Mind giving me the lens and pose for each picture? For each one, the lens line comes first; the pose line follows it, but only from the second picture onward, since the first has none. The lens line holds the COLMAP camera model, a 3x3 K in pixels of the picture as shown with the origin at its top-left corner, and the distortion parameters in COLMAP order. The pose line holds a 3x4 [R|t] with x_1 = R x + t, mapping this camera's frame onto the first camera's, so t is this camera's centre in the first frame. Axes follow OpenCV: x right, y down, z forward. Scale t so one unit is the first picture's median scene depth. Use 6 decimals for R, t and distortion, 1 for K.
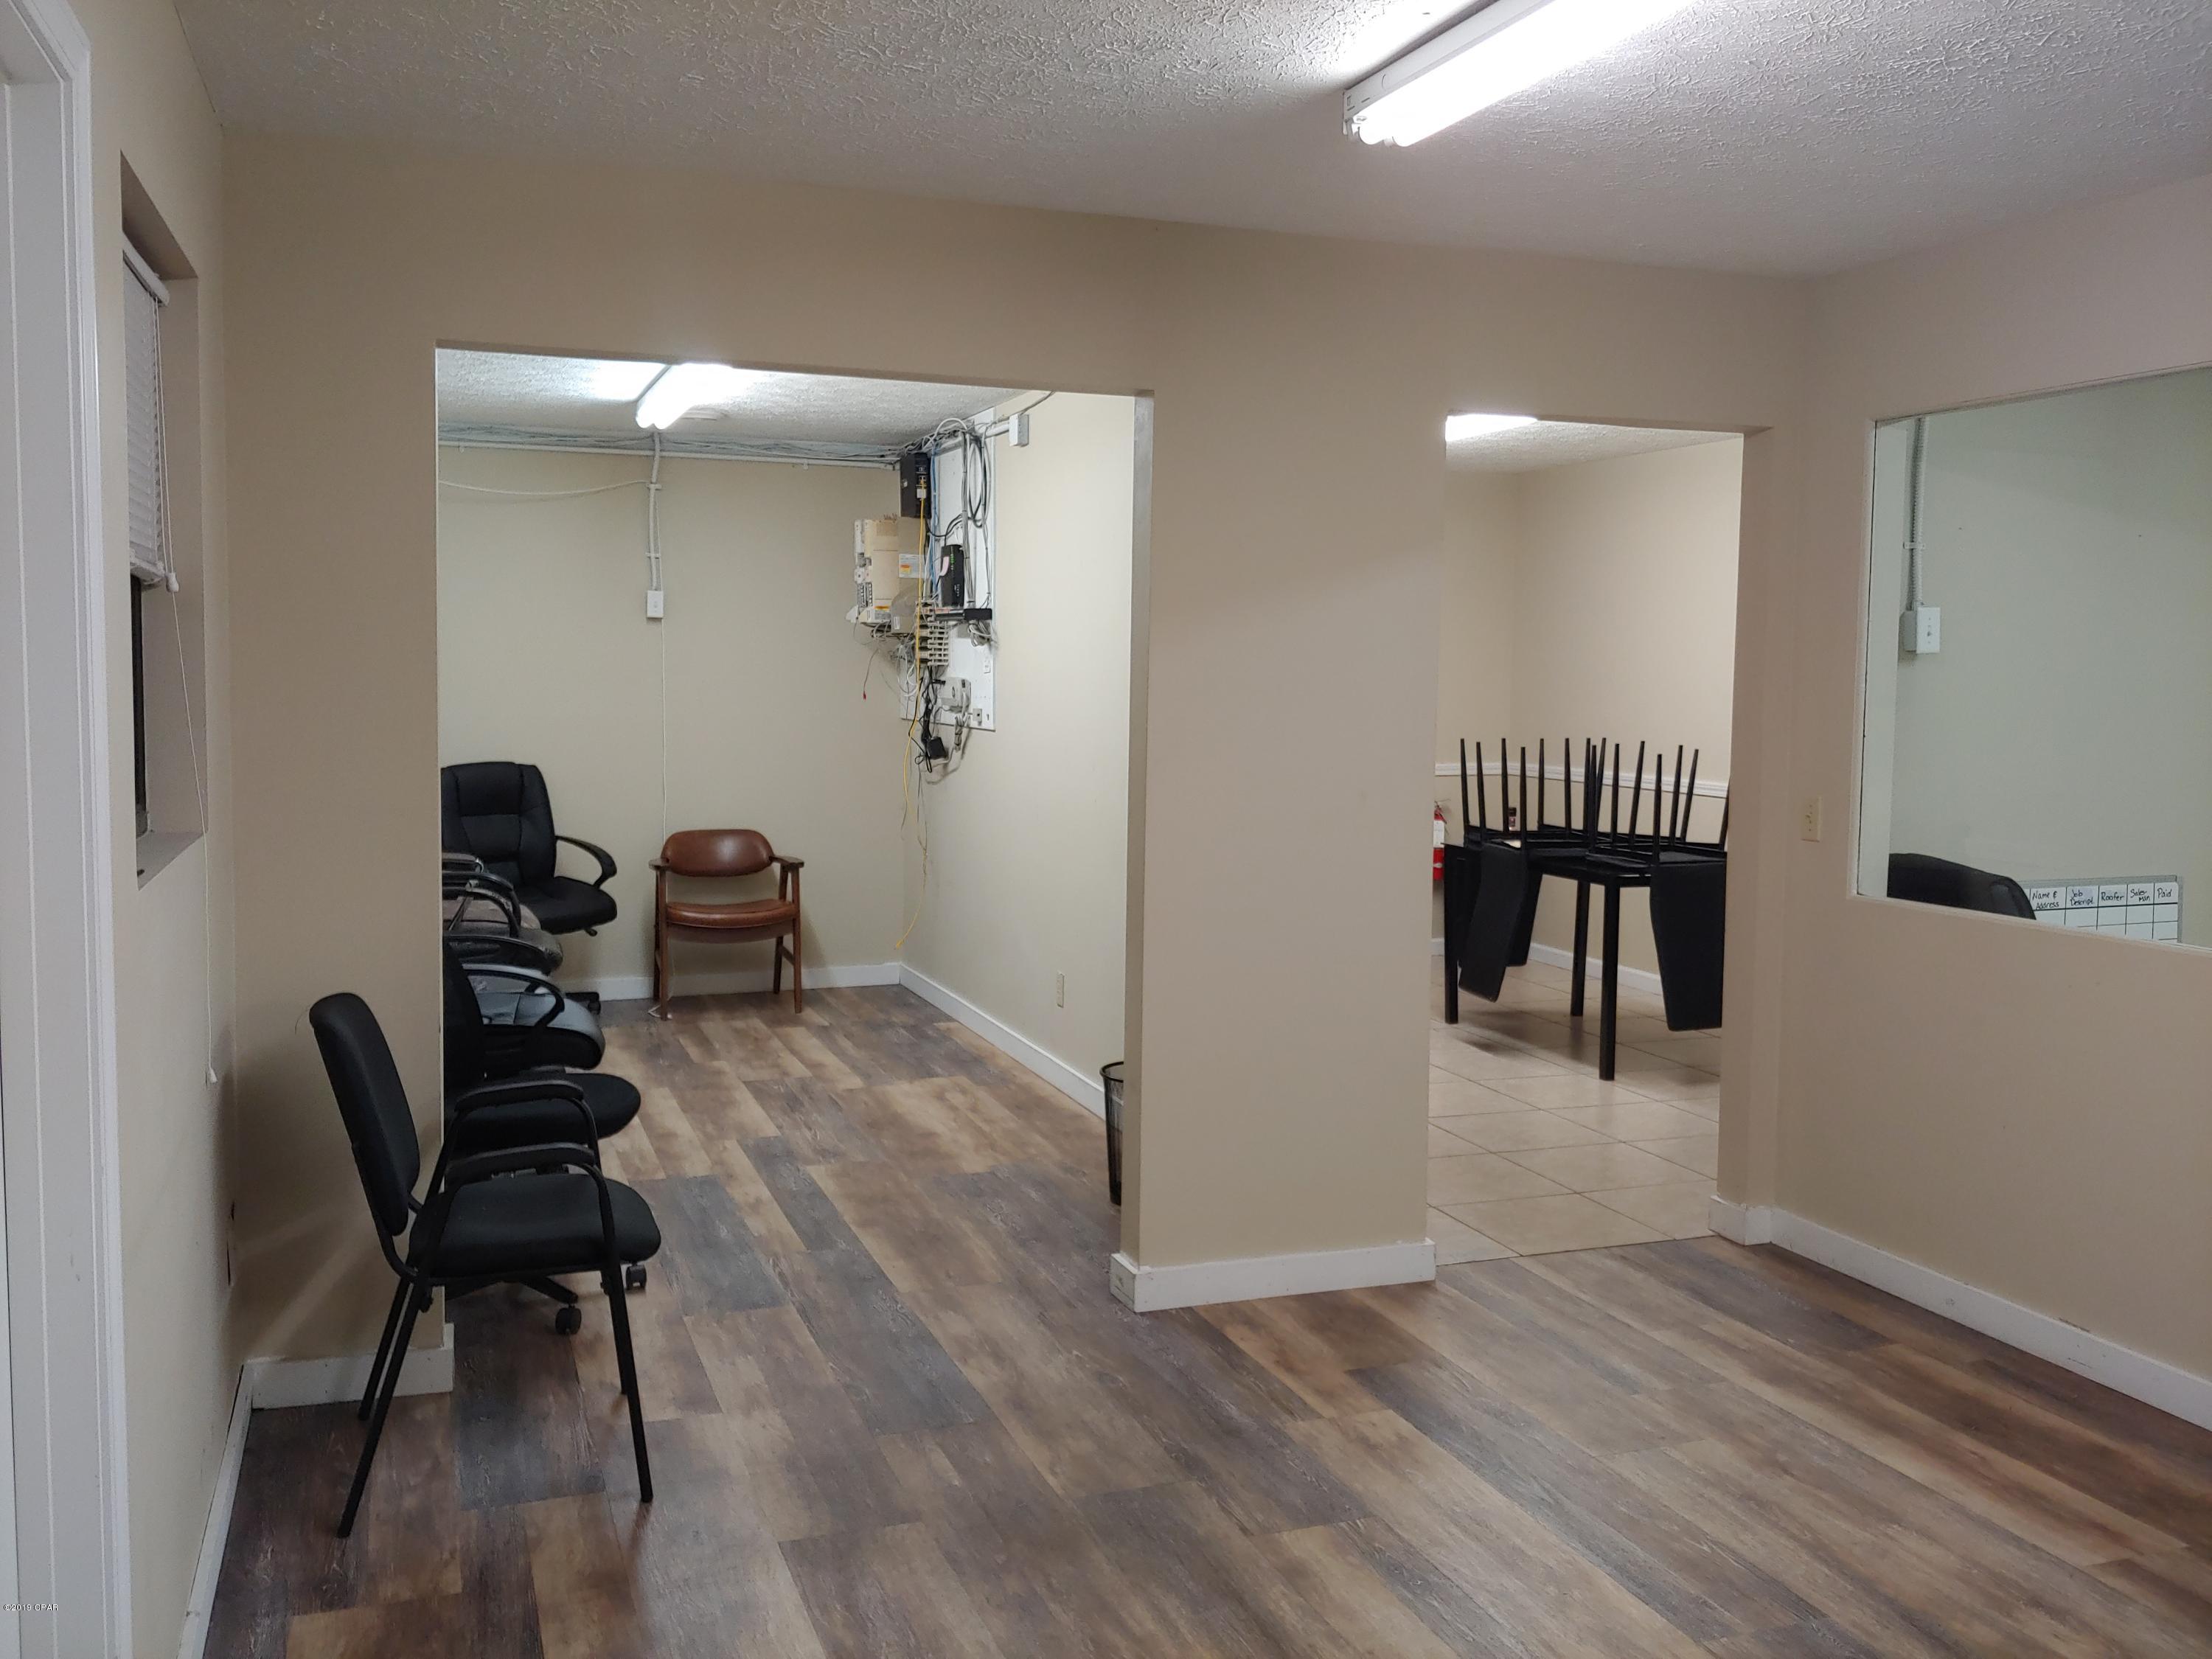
lens RADIAL K [[1937.7, 0, 1106.0], [0, 1937.7, 829.5], [0, 0, 1]] dist [-0.005701, 0.008912]
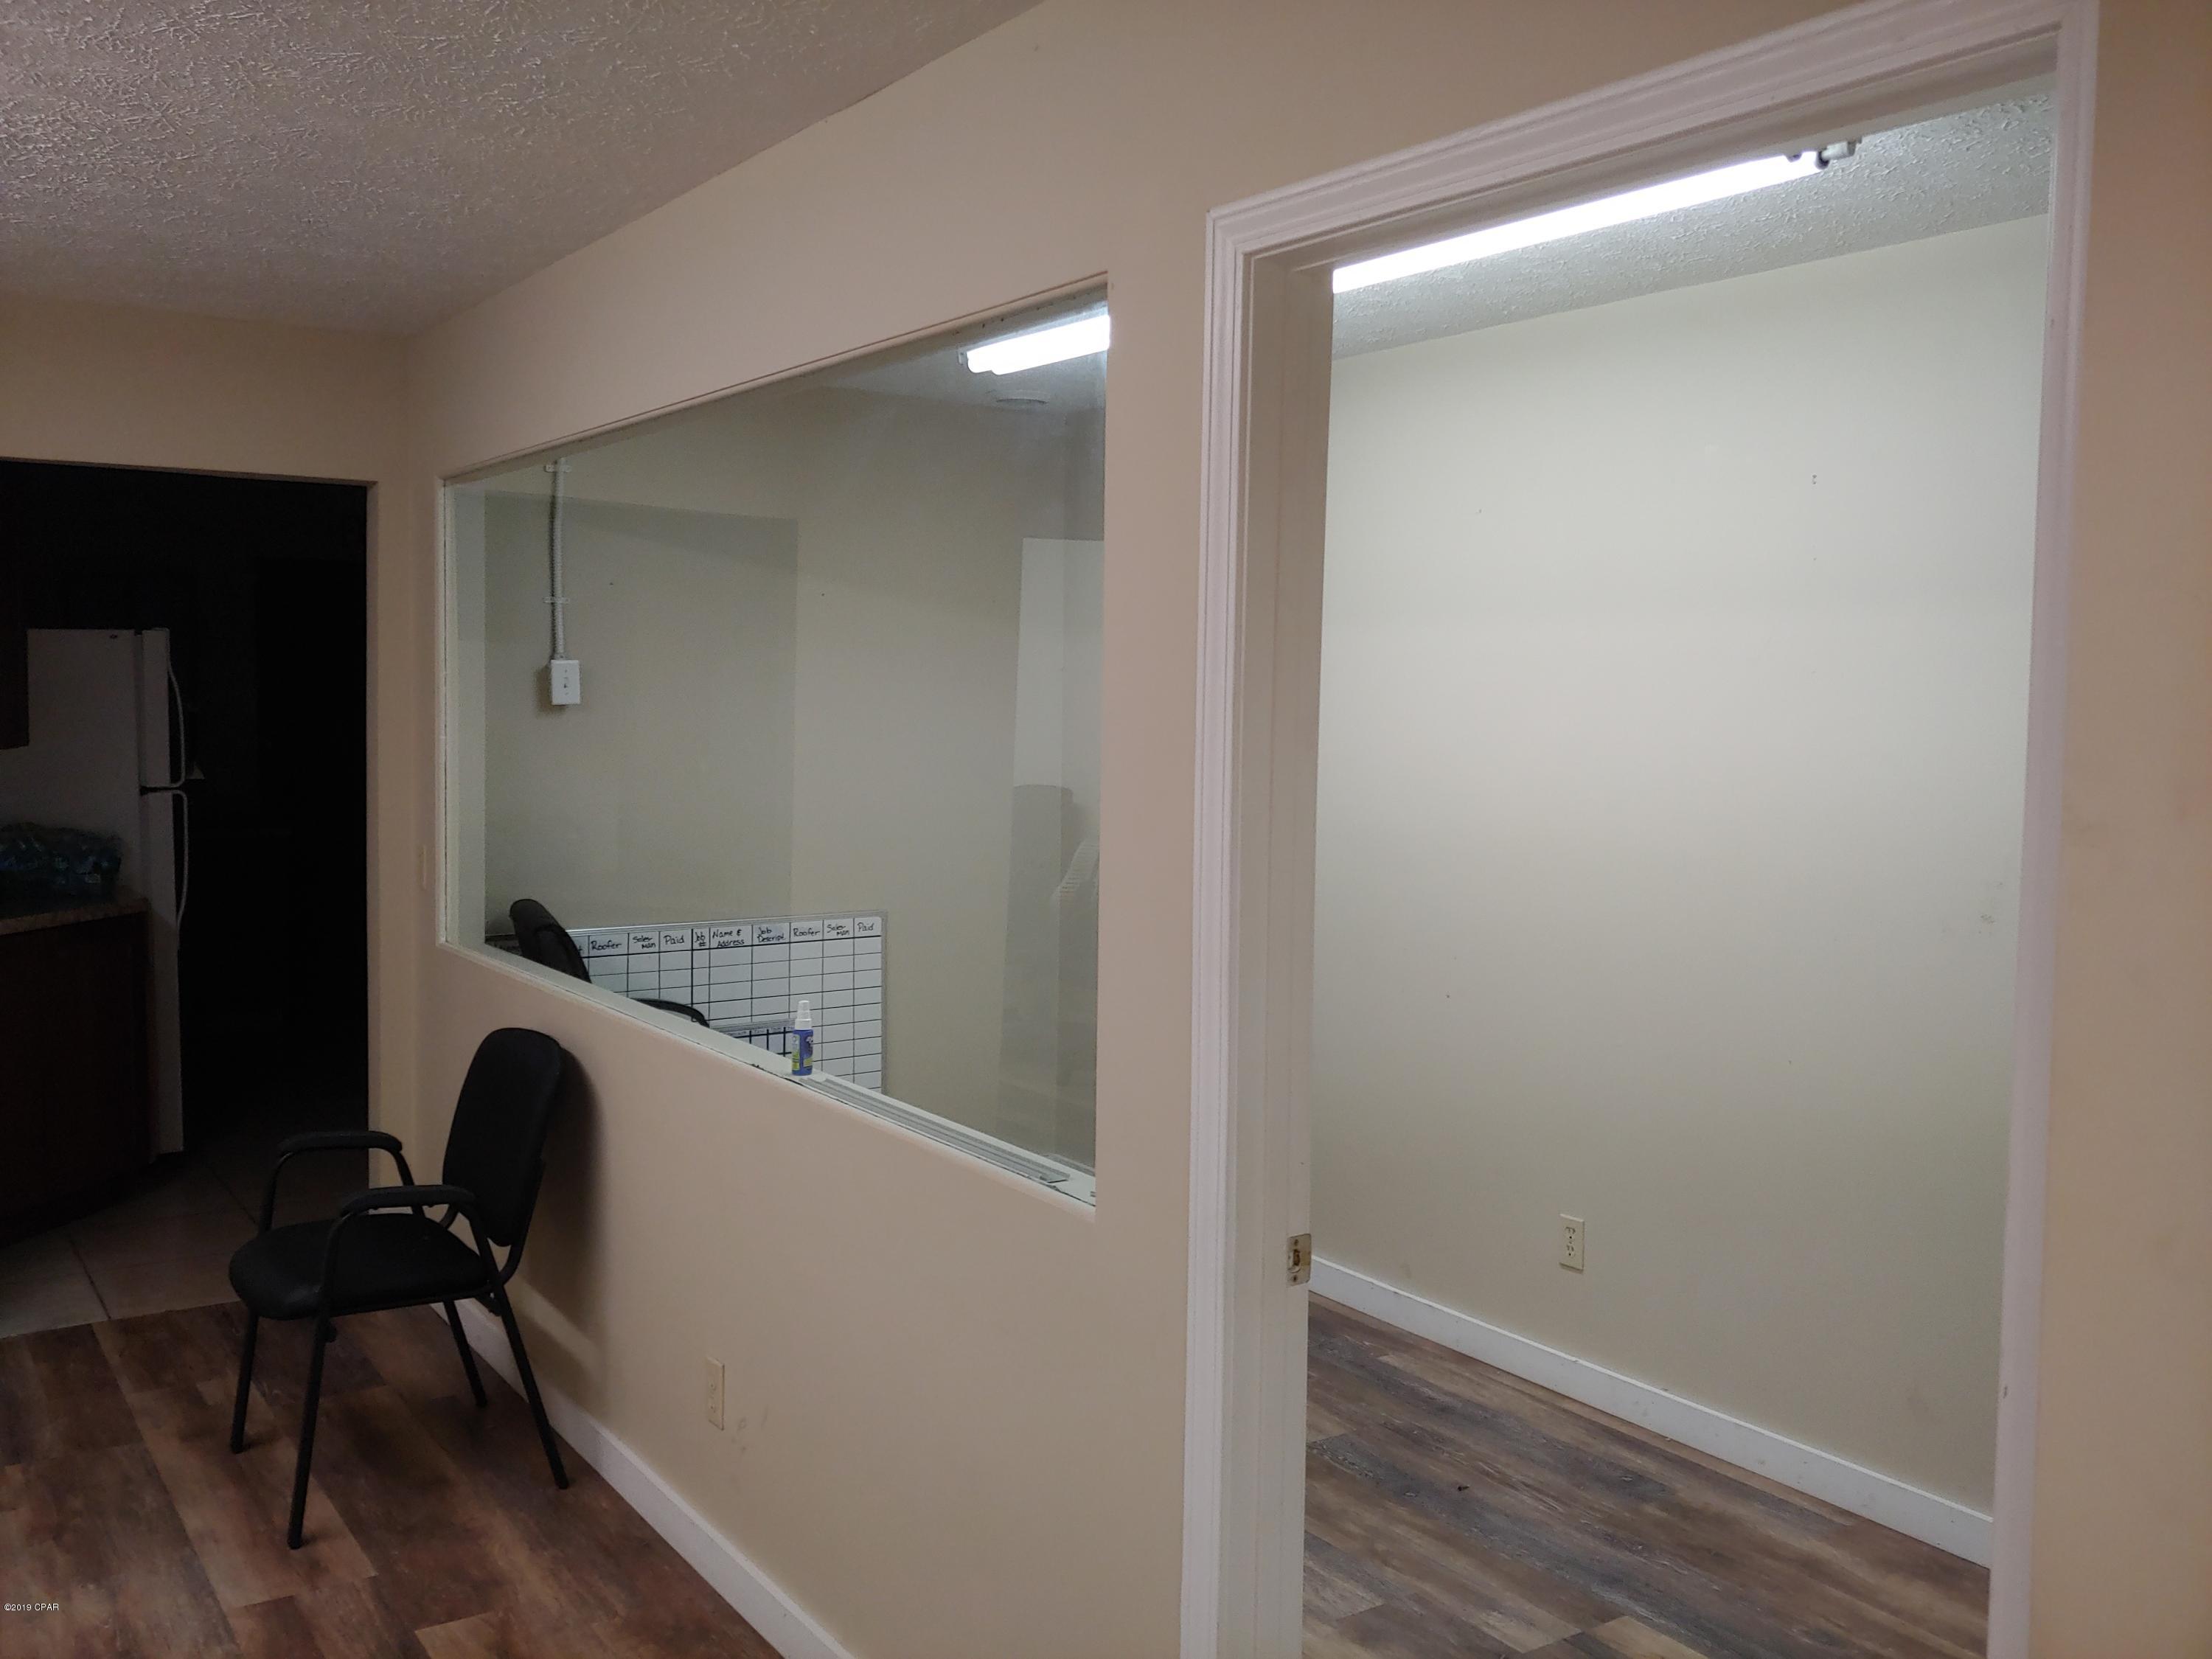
lens RADIAL K [[1937.7, 0, 1106.0], [0, 1937.7, 829.5], [0, 0, 1]] dist [-0.005701, 0.008912]
pose [[0.969026, -0.016972, 0.246375, 0.426329], [0.019946, 0.999755, -0.009578, -0.008169], [-0.246152, 0.014195, 0.969127, -0.069414]]
